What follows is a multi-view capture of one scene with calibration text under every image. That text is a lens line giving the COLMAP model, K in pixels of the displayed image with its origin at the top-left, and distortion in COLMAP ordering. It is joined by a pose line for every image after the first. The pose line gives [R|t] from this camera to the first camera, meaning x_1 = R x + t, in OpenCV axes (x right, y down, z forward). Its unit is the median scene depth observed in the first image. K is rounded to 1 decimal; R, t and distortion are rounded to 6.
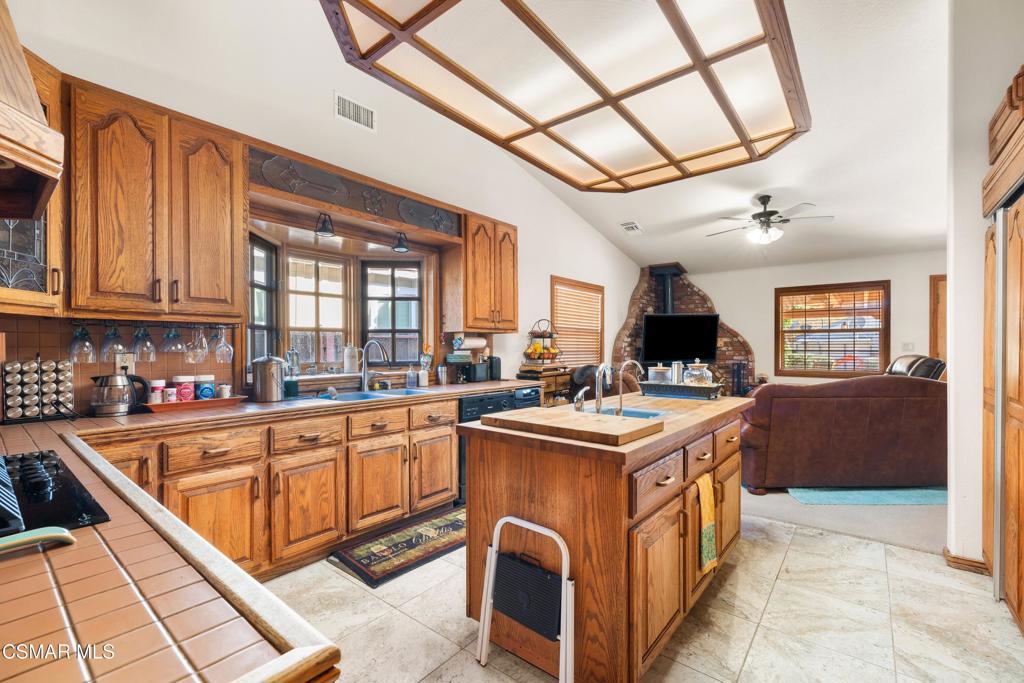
lens RADIAL K [[439.0, 0, 517.7], [0, 439.0, 349.9], [0, 0, 1]] dist [0.002414, 0.000269]
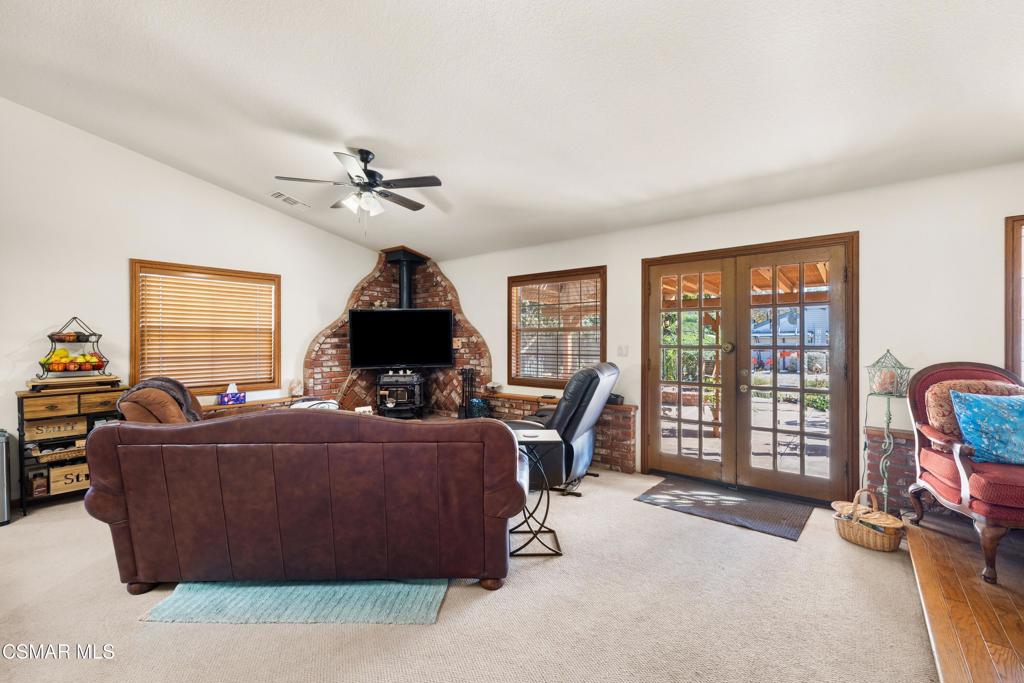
lens RADIAL K [[439.0, 0, 504.4], [0, 439.0, 340.3], [0, 0, 1]] dist [0.002414, 0.000269]
pose [[0.999992, -0.002431, -0.003062, 0.604287], [0.002414, 0.999982, -0.005579, -0.019066], [0.003076, 0.005571, 0.999980, 0.197261]]
